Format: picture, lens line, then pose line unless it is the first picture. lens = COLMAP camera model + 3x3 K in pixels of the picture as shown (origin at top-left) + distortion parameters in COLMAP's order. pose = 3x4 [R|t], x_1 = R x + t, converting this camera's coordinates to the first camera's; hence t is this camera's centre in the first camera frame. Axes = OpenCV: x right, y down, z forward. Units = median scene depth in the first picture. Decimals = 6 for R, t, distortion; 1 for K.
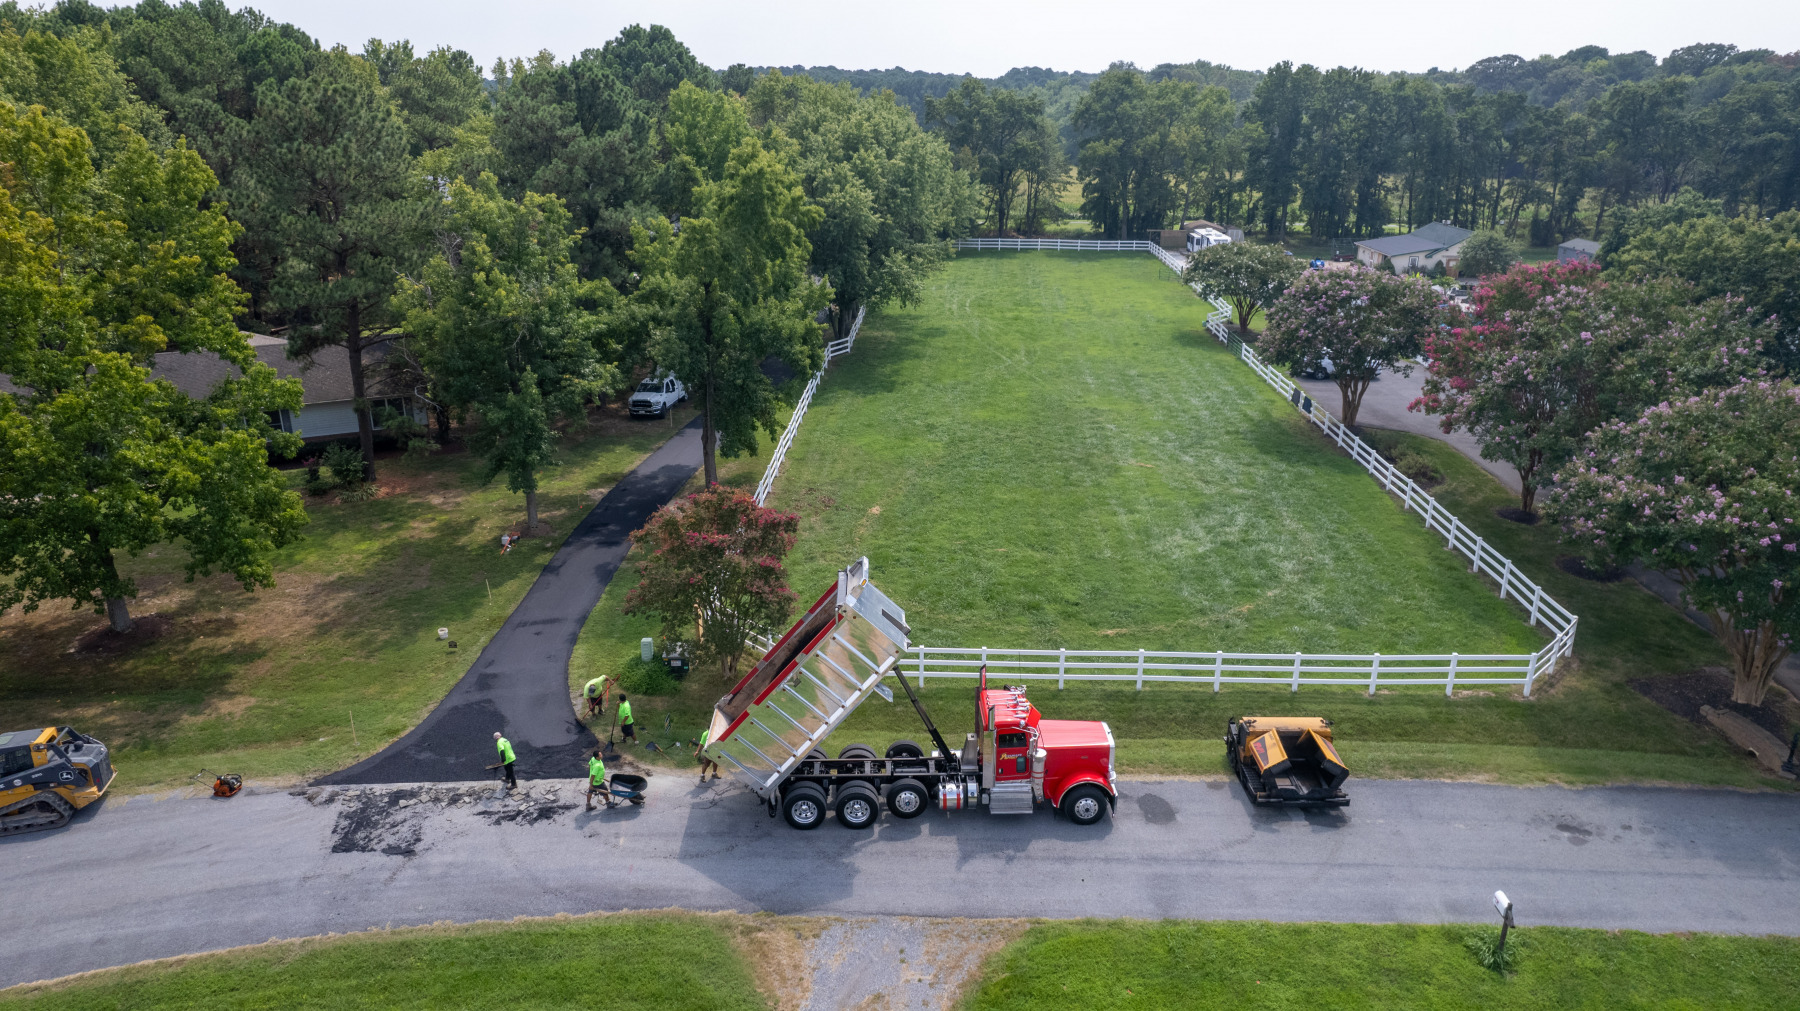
lens RADIAL K [[1156.4, 0, 893.8], [0, 1156.4, 504.6], [0, 0, 1]] dist [-0.066922, 0.031974]
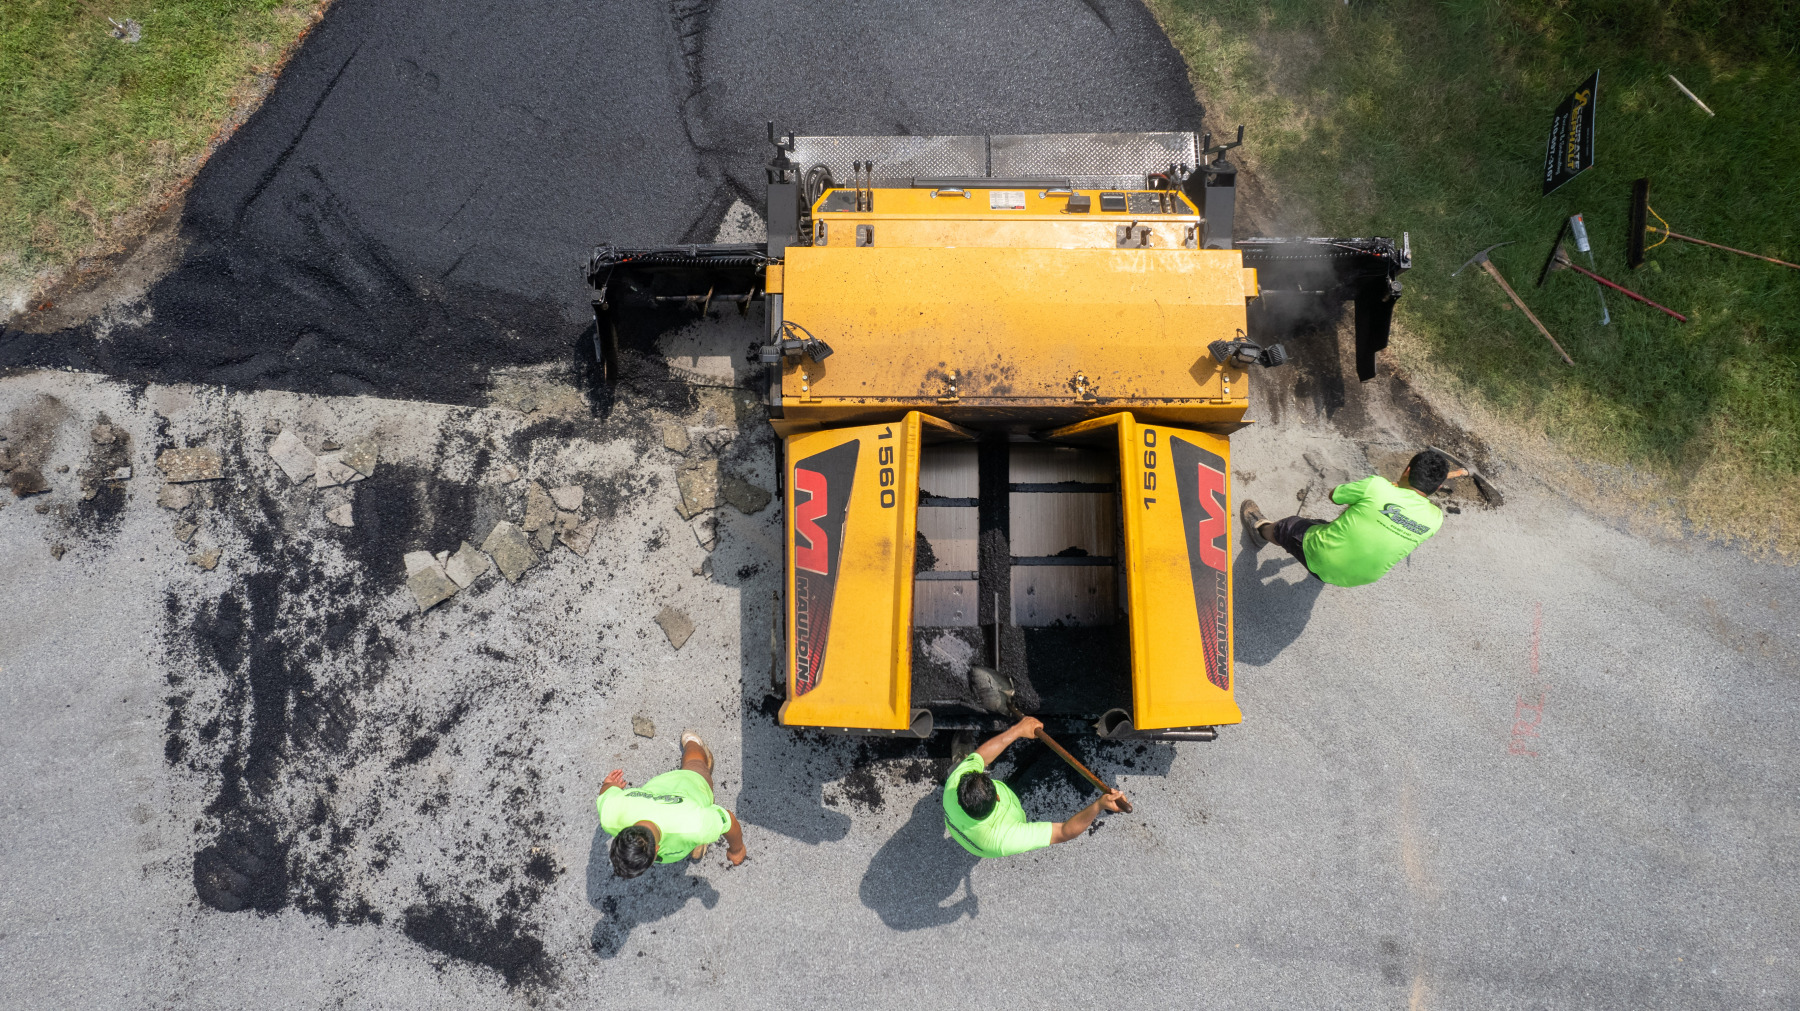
lens RADIAL K [[1155.5, 0, 892.8], [0, 1155.5, 503.4], [0, 0, 1]] dist [-0.078169, 0.072483]
pose [[0.987091, 0.159730, -0.011754, -0.342152], [-0.055825, 0.411916, 0.909510, 0.045682], [0.150117, -0.897113, 0.415516, 0.942255]]
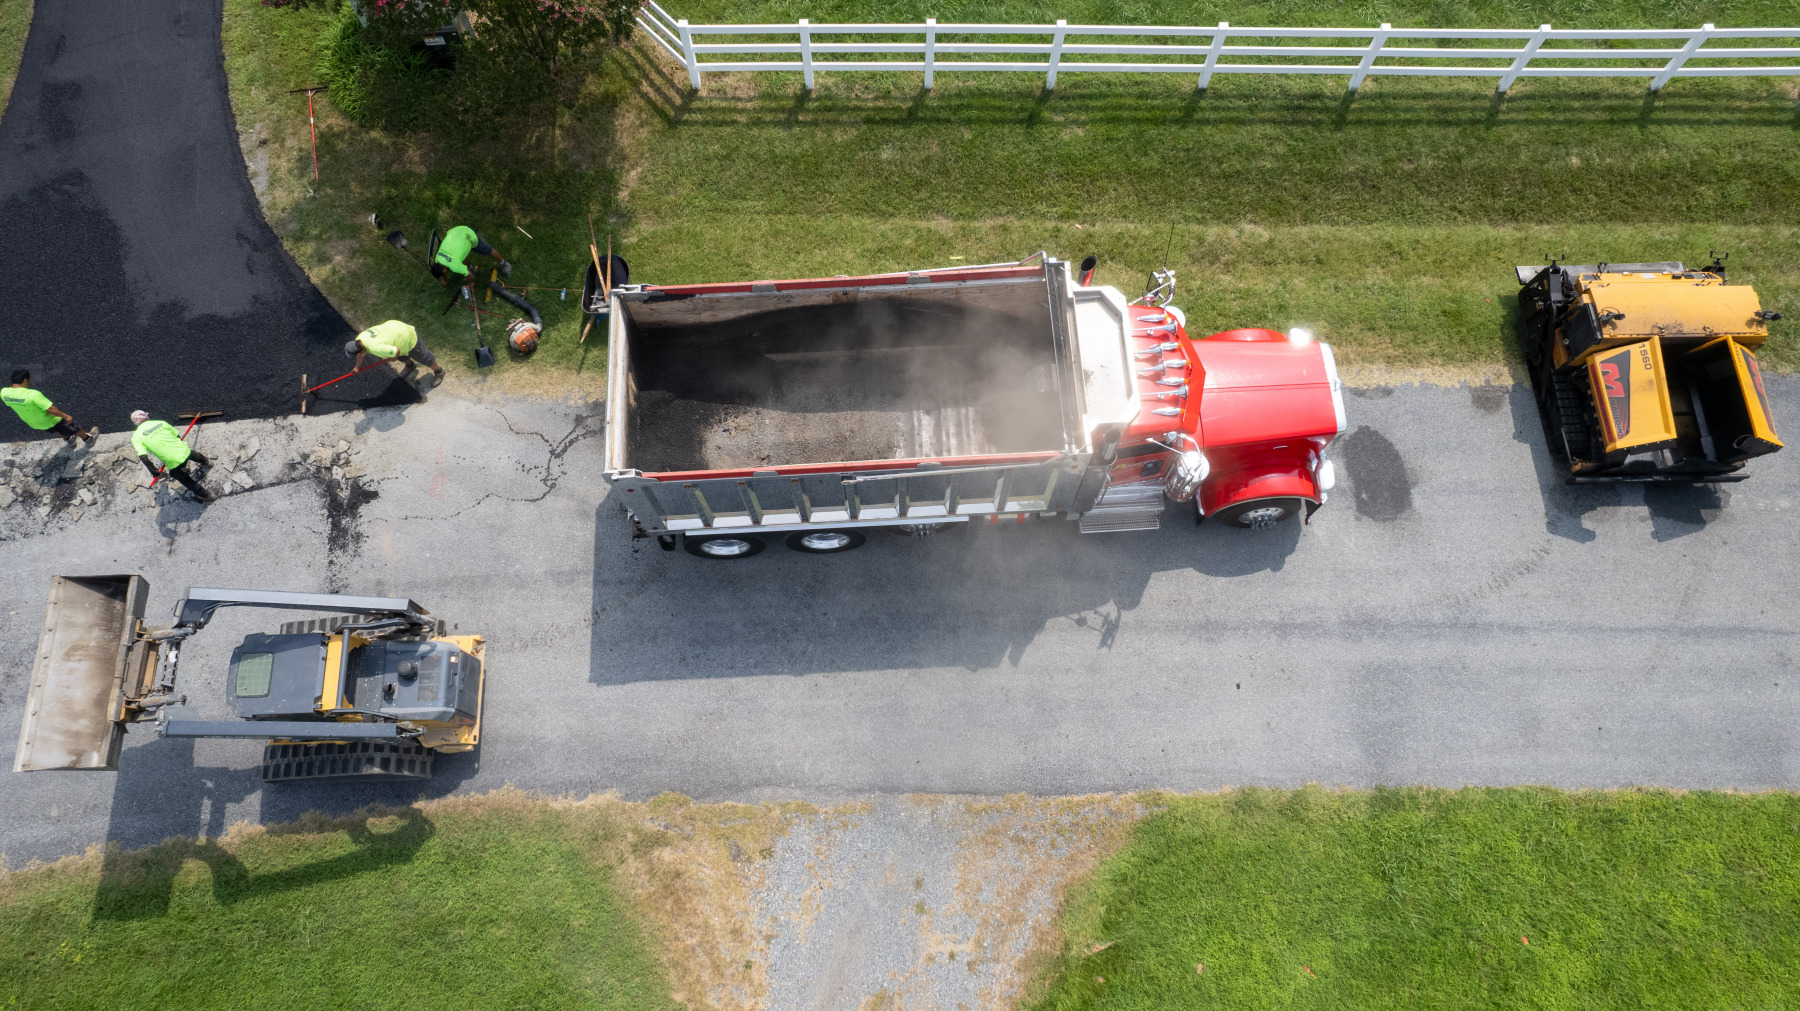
lens RADIAL K [[1155.5, 0, 892.8], [0, 1155.5, 503.4], [0, 0, 1]] dist [-0.078169, 0.072483]
pose [[0.999326, -0.035006, 0.011050, -0.004636], [0.013071, 0.620612, 0.784009, -0.149641], [-0.034302, -0.783336, 0.620651, 0.668157]]
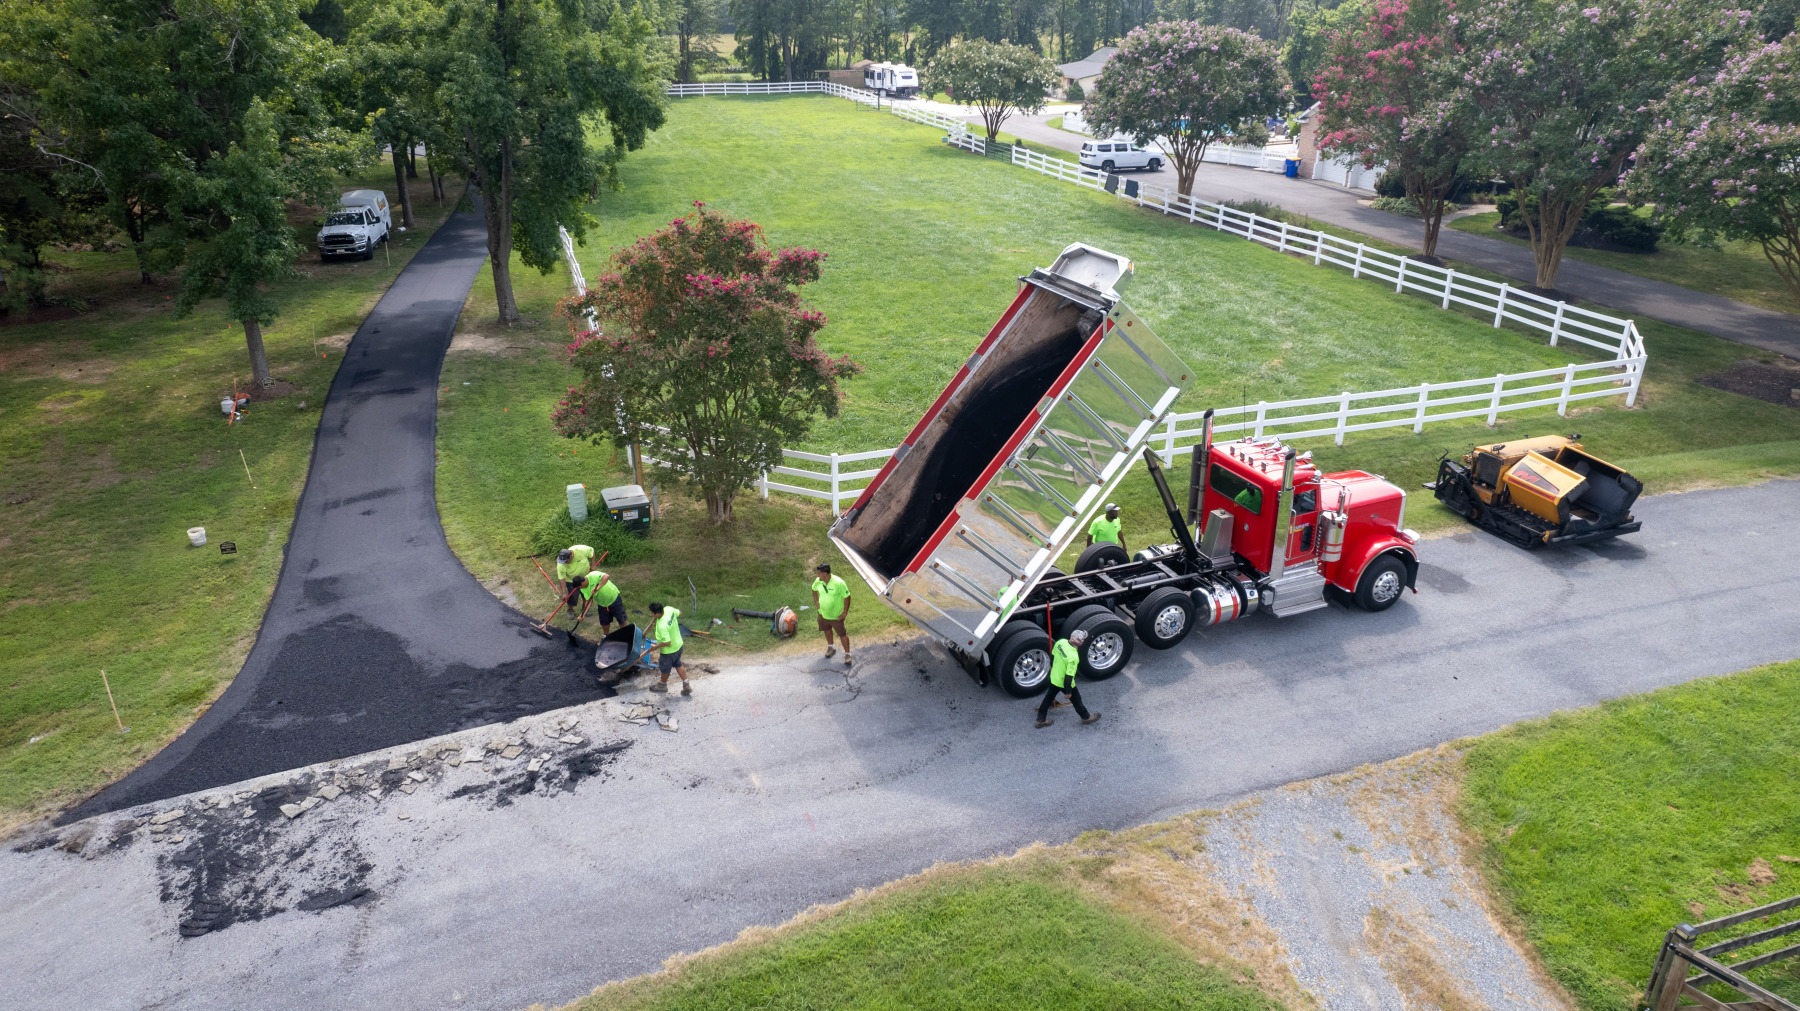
lens RADIAL K [[1155.5, 0, 892.8], [0, 1155.5, 503.4], [0, 0, 1]] dist [-0.078169, 0.072483]
pose [[0.935329, -0.143874, 0.323203, -0.324273], [0.118347, 0.988184, 0.097401, 0.107922], [-0.333398, -0.052852, 0.941304, 0.435896]]
